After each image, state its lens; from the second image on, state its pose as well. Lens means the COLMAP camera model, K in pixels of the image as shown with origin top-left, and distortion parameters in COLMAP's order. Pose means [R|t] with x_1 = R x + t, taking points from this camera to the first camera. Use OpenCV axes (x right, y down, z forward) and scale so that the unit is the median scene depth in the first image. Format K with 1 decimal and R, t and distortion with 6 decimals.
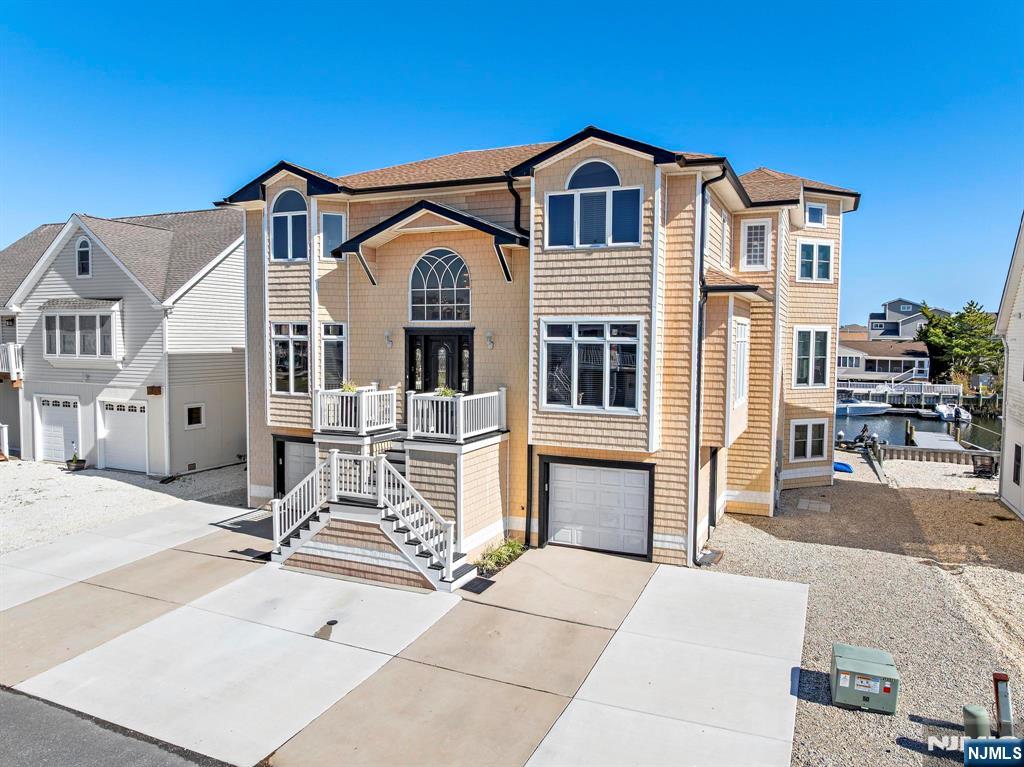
lens RADIAL K [[724.4, 0, 525.2], [0, 724.4, 379.9], [0, 0, 1]] dist [-0.033116, -0.008269]
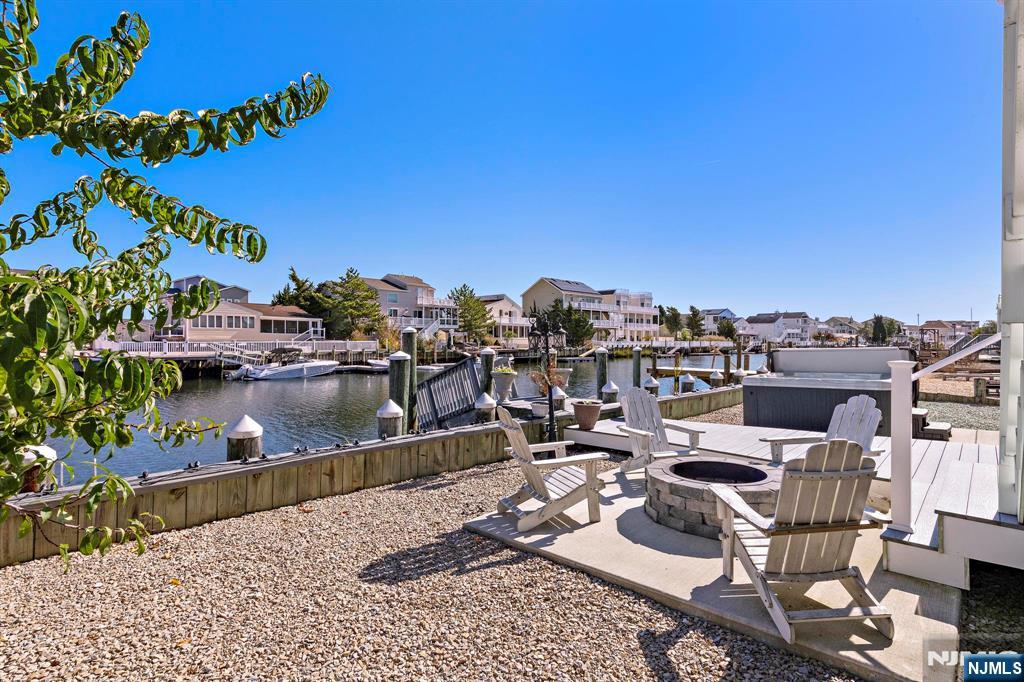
lens RADIAL K [[498.3, 0, 501.8], [0, 498.3, 340.4], [0, 0, 1]] dist [0.004839, 0.001139]
pose [[0.352001, -0.004812, 0.935987, -0.050320], [0.049982, 0.998657, -0.013663, 0.087323], [-0.934664, 0.051592, 0.351769, 1.936678]]
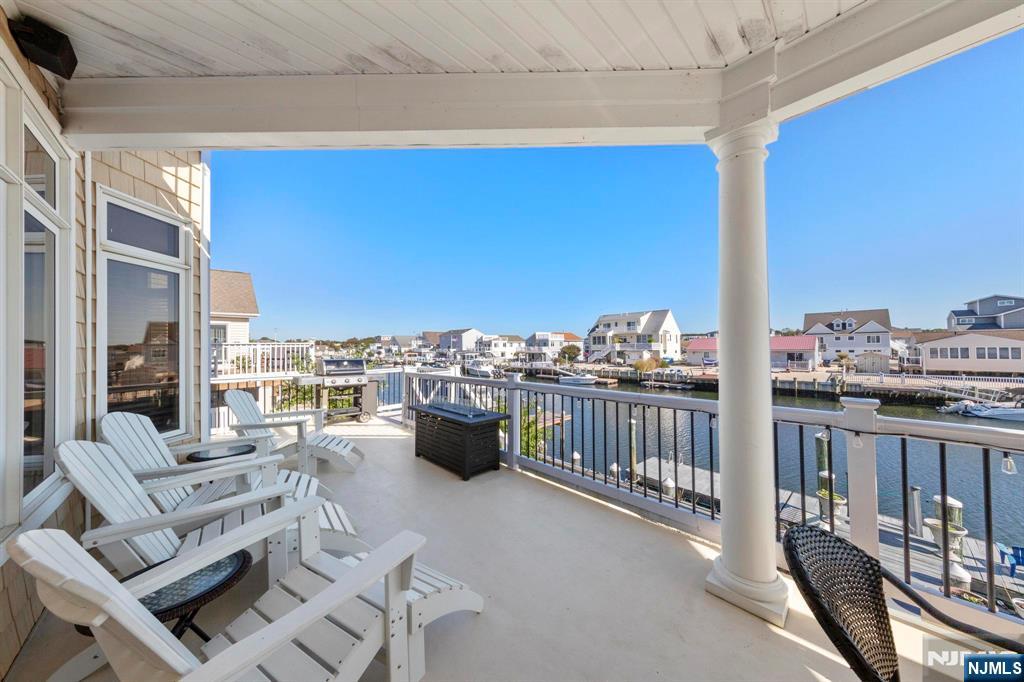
lens RADIAL K [[323.8, 0, 521.4], [0, 323.8, 342.6], [0, 0, 1]] dist [0.006862, -0.000272]
pose [[0.927951, -0.023514, -0.371959, 0.198868], [-0.001105, 0.997830, -0.065837, -0.041689], [0.372699, 0.061504, 0.925912, 1.592043]]
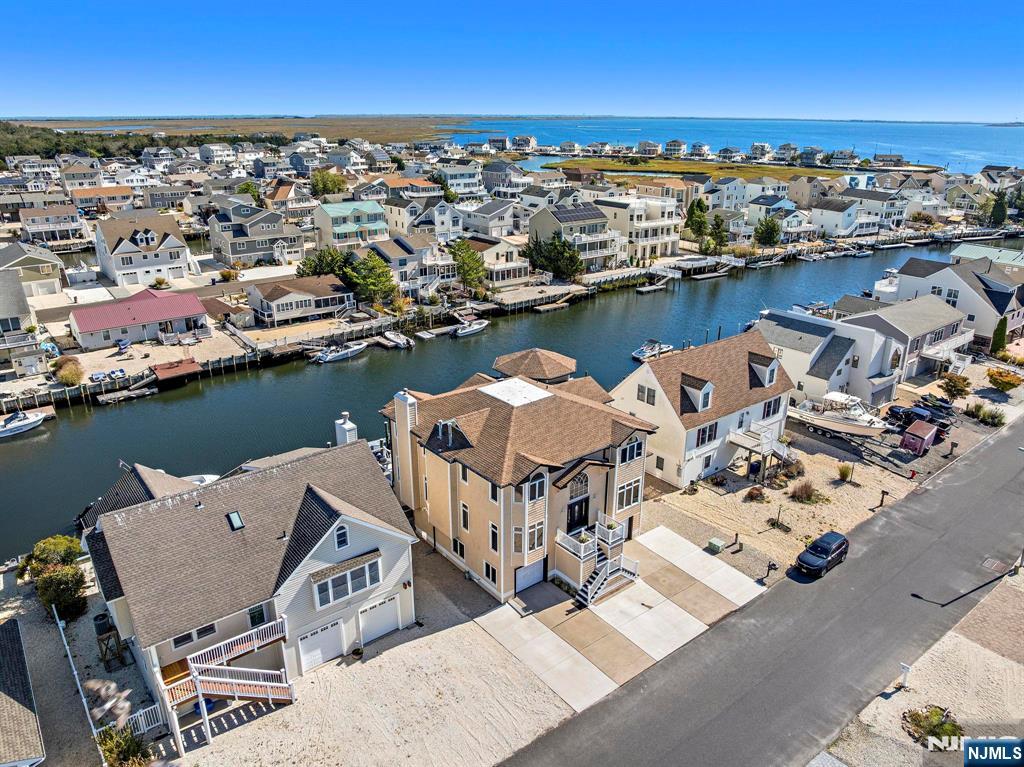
lens RADIAL K [[724.4, 0, 513.0], [0, 724.4, 392.7], [0, 0, 1]] dist [-0.033116, -0.008269]
pose [[0.465557, -0.329035, 0.821579, -2.143675], [0.045387, 0.935974, 0.349130, -1.293291], [-0.883853, -0.125251, 0.450683, 0.074786]]
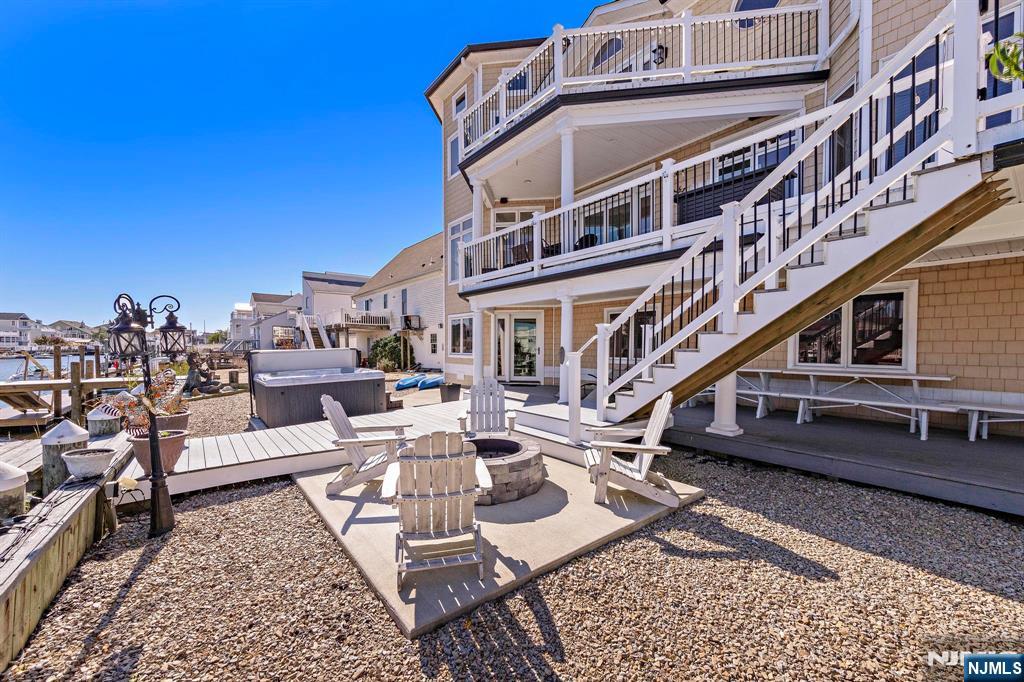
lens RADIAL K [[410.0, 0, 521.2], [0, 410.0, 347.4], [0, 0, 1]] dist [0.004078, 0.000576]
pose [[-0.886080, -0.007506, 0.463472, 0.081259], [0.019344, 0.998399, 0.053152, 0.080475], [-0.463129, 0.056062, -0.884516, 2.129780]]
